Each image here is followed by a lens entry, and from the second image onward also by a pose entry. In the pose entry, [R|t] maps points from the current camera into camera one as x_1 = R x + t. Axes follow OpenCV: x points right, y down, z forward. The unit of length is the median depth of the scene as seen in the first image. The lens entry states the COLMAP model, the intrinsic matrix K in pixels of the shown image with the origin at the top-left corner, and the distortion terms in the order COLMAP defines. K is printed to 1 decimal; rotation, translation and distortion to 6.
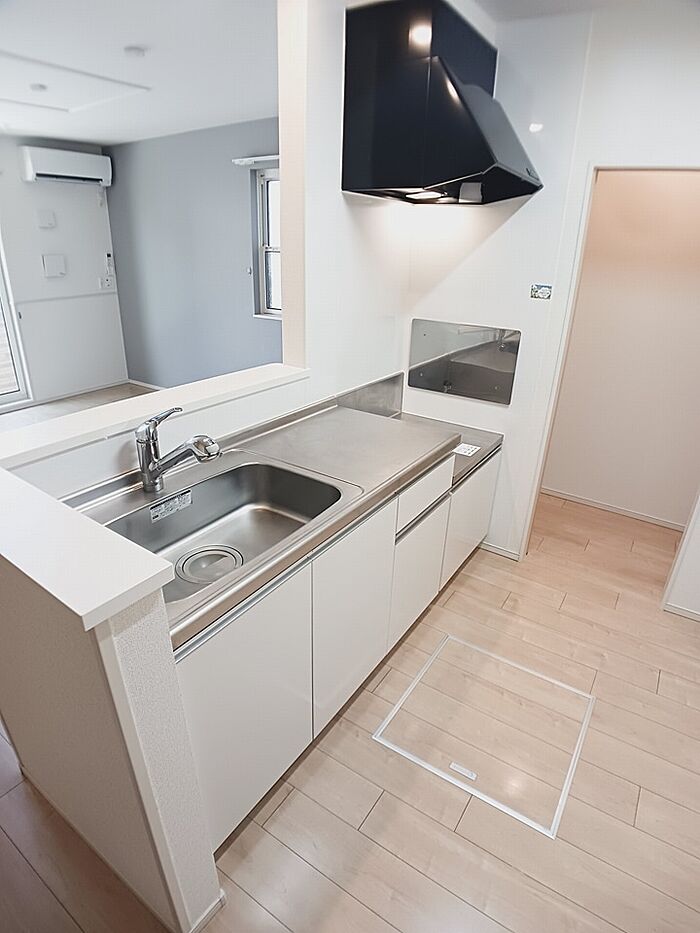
lens RADIAL K [[503.5, 0, 350.0], [0, 503.5, 466.5], [0, 0, 1]] dist [-0.137993, 0.039093]
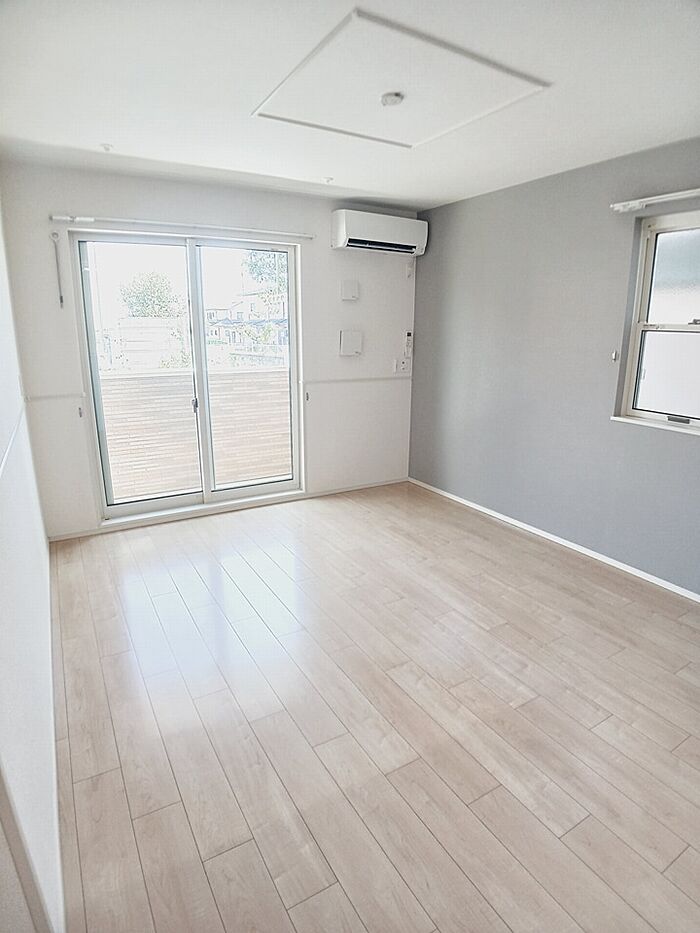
lens RADIAL K [[503.5, 0, 350.0], [0, 503.5, 466.5], [0, 0, 1]] dist [-0.137993, 0.039093]
pose [[0.896071, 0.080070, -0.436630, -0.218208], [-0.154424, 0.978390, -0.137497, -0.080755], [0.416186, 0.190634, 0.889072, 0.231632]]
